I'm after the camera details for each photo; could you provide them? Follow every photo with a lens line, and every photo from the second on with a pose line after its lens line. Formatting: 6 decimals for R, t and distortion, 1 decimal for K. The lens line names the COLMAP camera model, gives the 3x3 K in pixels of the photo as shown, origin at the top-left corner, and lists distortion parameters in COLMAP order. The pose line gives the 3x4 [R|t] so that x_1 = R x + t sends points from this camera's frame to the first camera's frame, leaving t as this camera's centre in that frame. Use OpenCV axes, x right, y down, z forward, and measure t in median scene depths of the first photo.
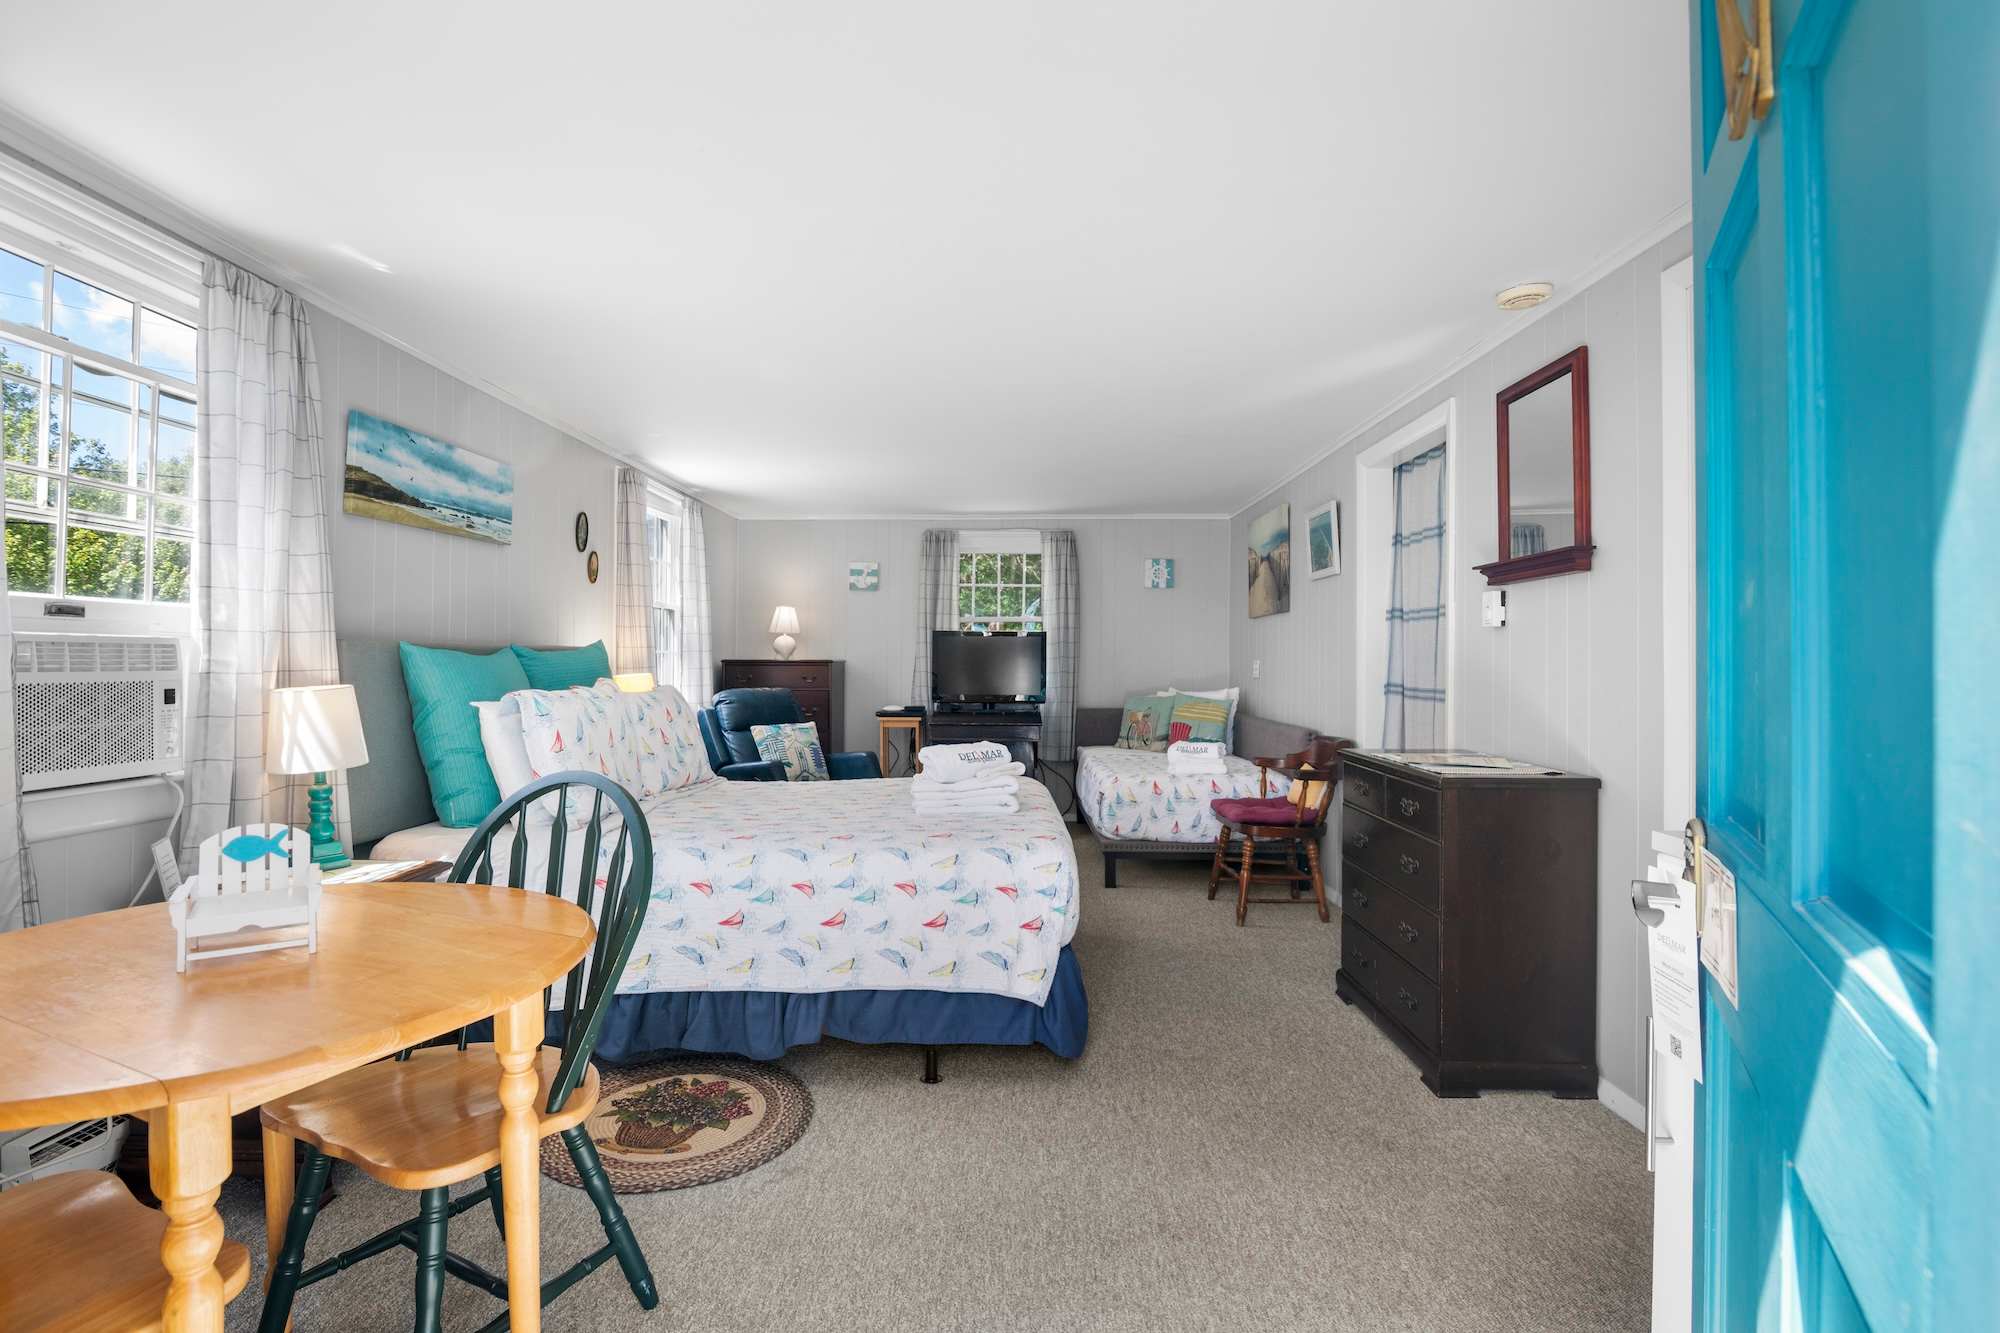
lens RADIAL K [[921.6, 0, 966.2], [0, 921.6, 595.0], [0, 0, 1]] dist [-0.023902, 0.000107]
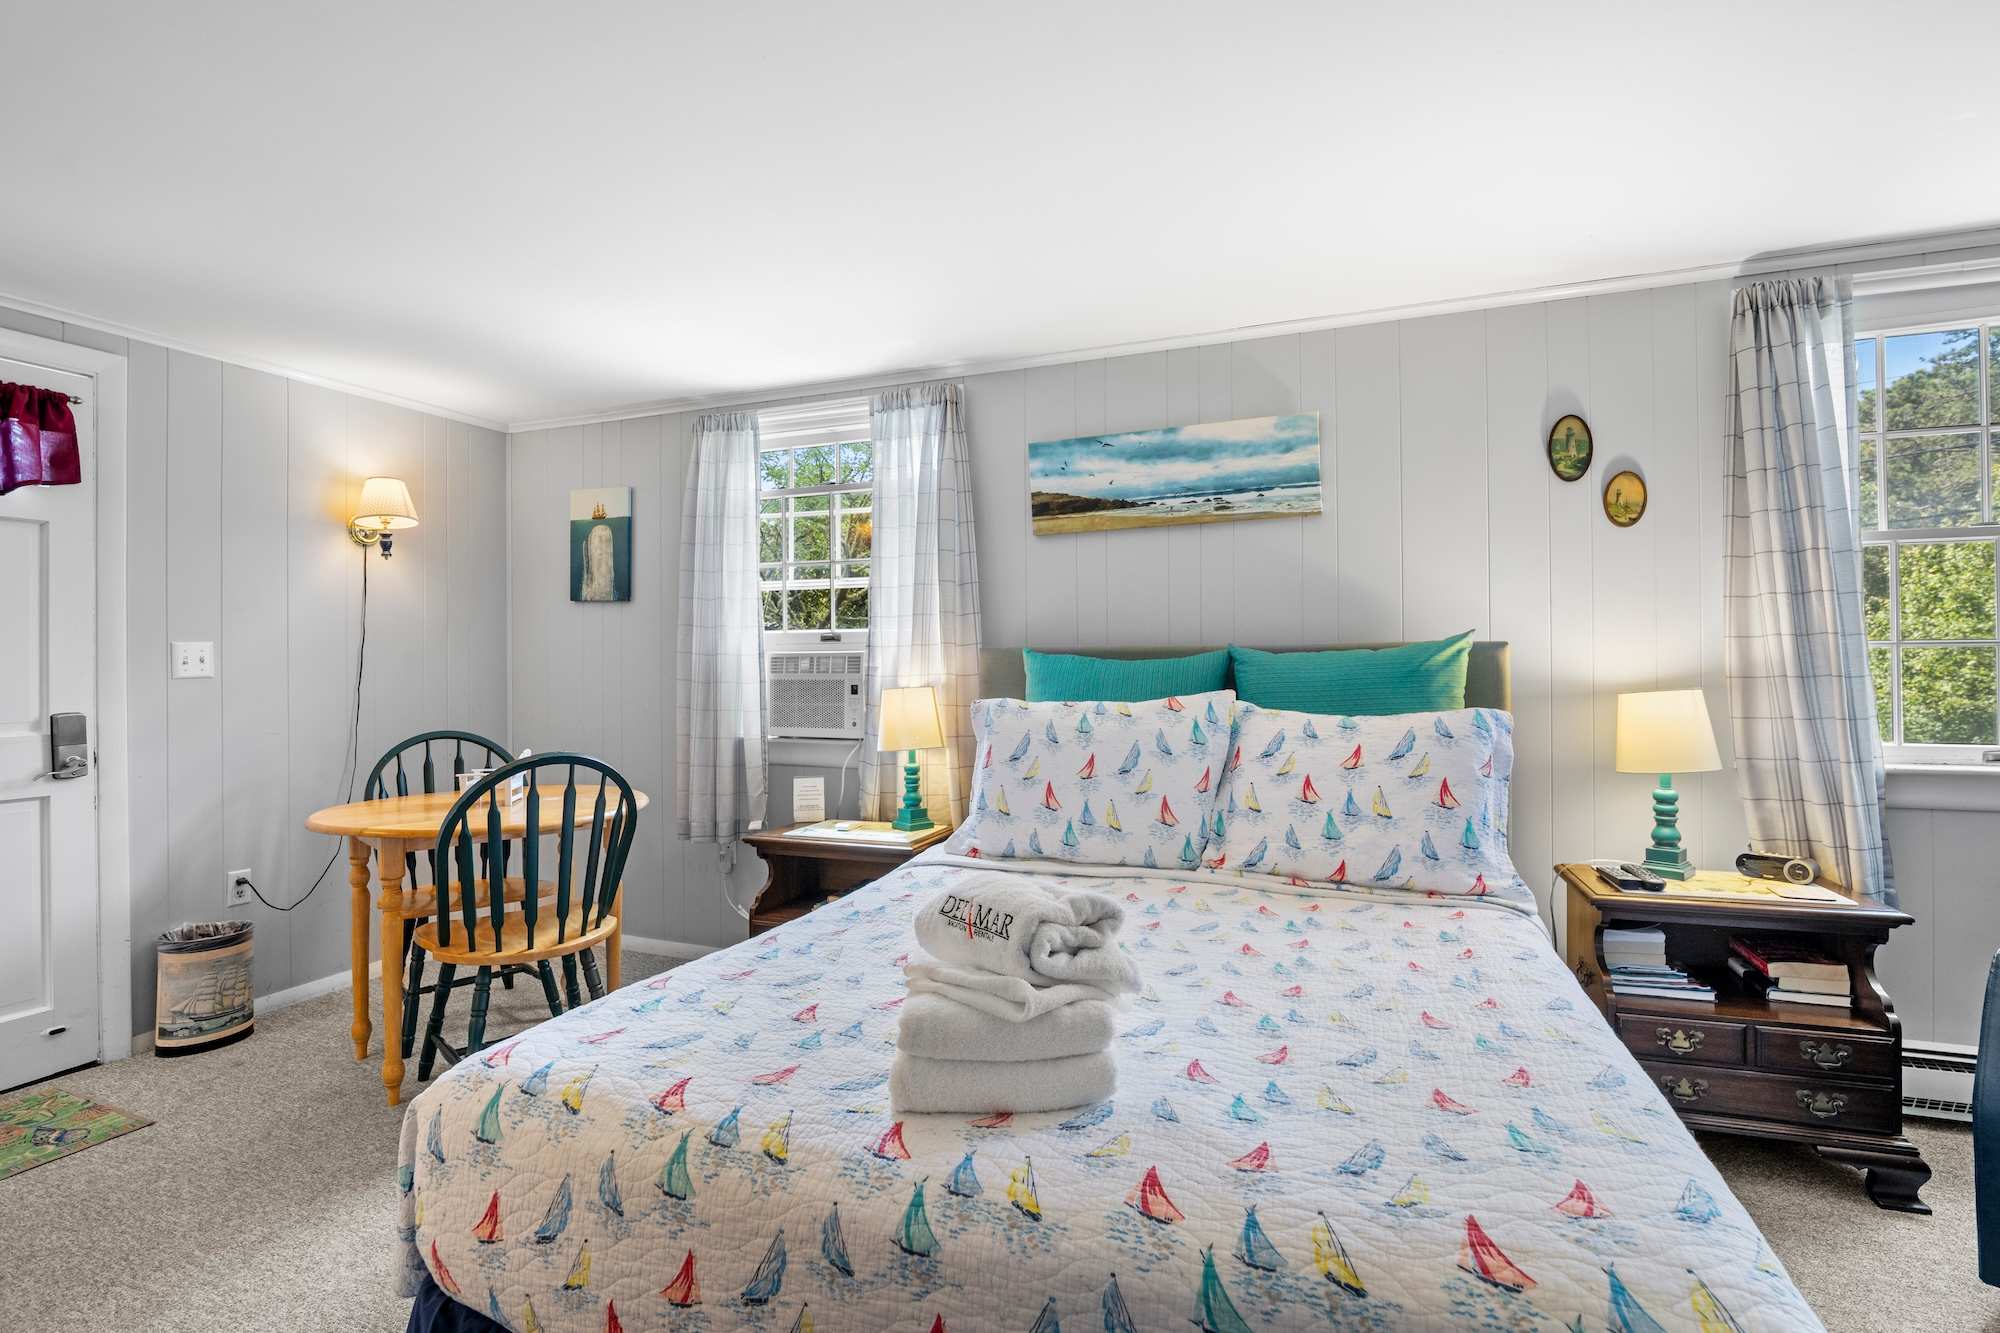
lens RADIAL K [[934.7, 0, 1007.3], [0, 934.7, 640.1], [0, 0, 1]] dist [-0.019082, 0.001379]
pose [[-0.319212, -0.018610, -0.947501, 0.221950], [0.073736, 0.996288, -0.044410, 0.045971], [0.944810, -0.084042, -0.316655, 0.690169]]
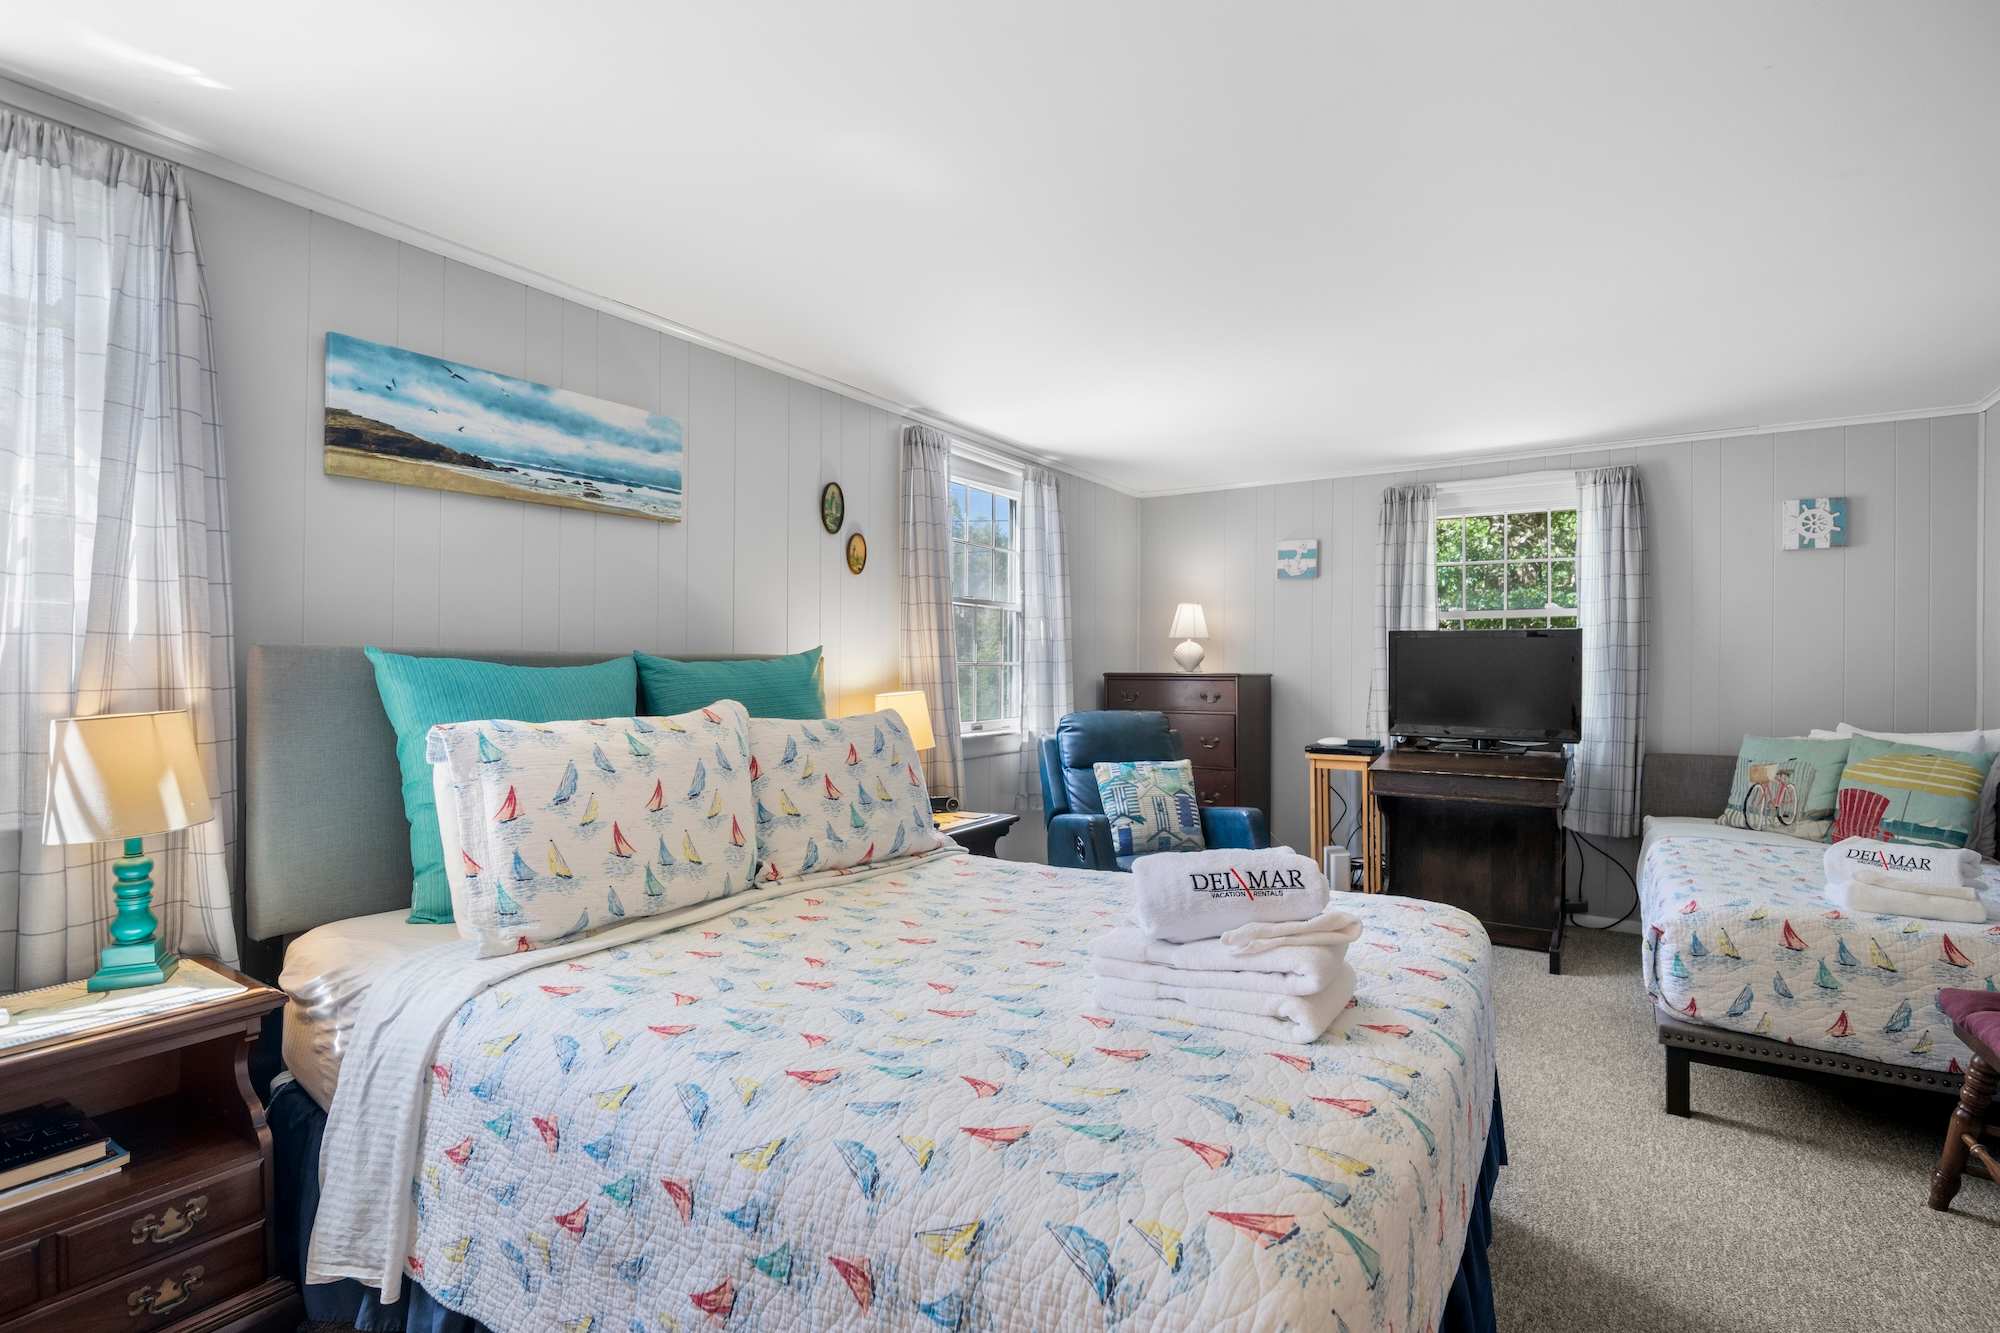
lens RADIAL K [[917.9, 0, 1010.0], [0, 917.9, 645.4], [0, 0, 1]] dist [-0.021717, 0.001039]
pose [[0.858730, -0.013247, -0.512257, 0.086232], [0.034030, 0.998933, 0.031216, 0.023205], [0.511297, -0.044238, 0.858265, 0.337790]]
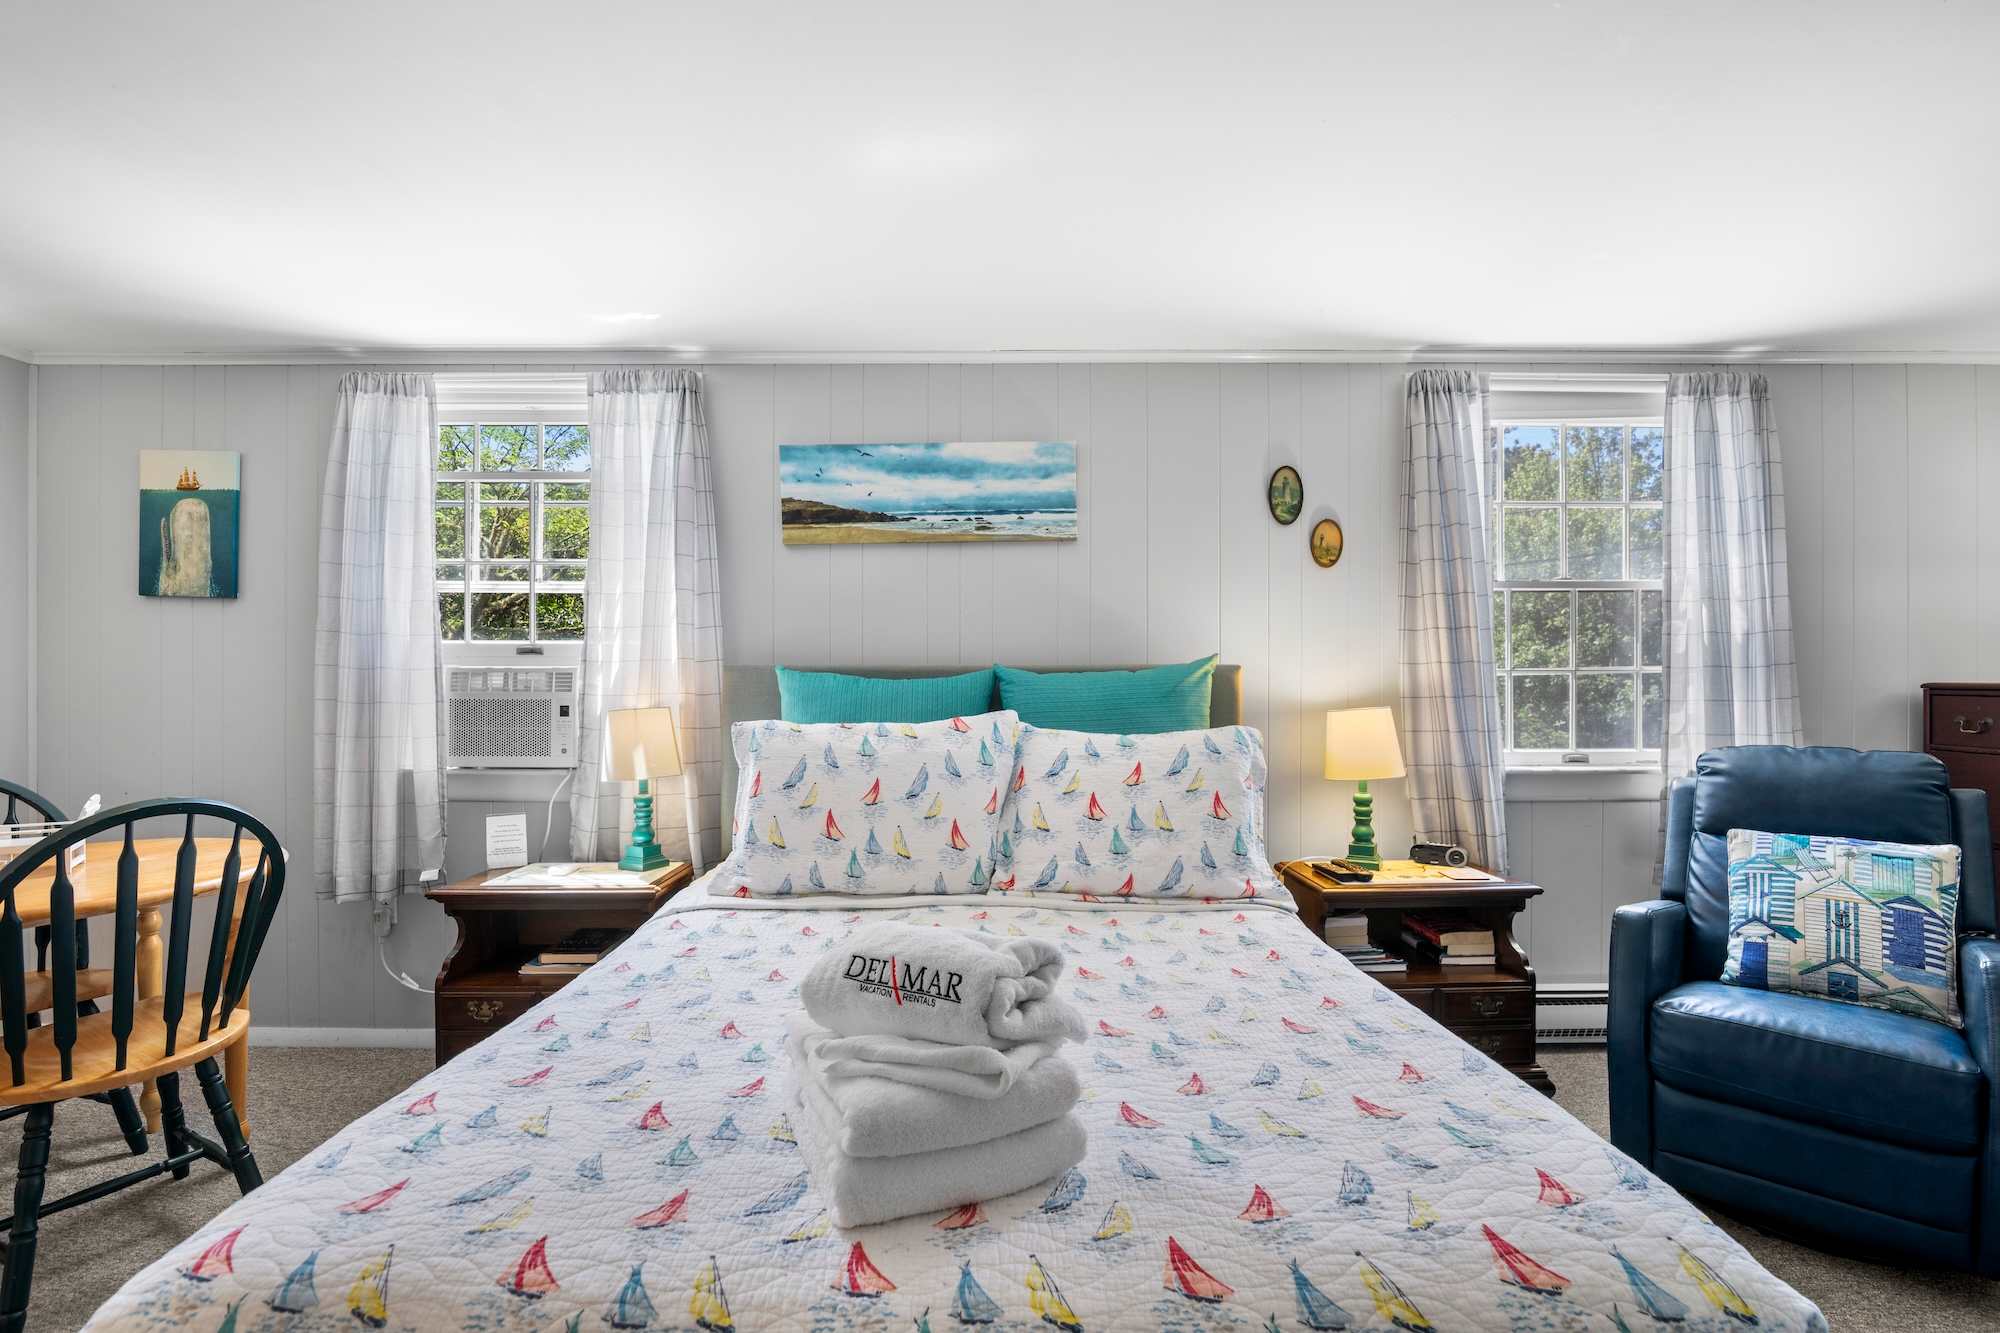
lens RADIAL K [[916.0, 0, 1005.8], [0, 916.0, 663.5], [0, 0, 1]] dist [-0.019488, 0.000604]
pose [[0.050778, -0.015574, -0.998589, 0.200812], [0.069654, 0.997499, -0.012015, 0.040444], [0.996278, -0.068945, 0.051735, 0.620929]]
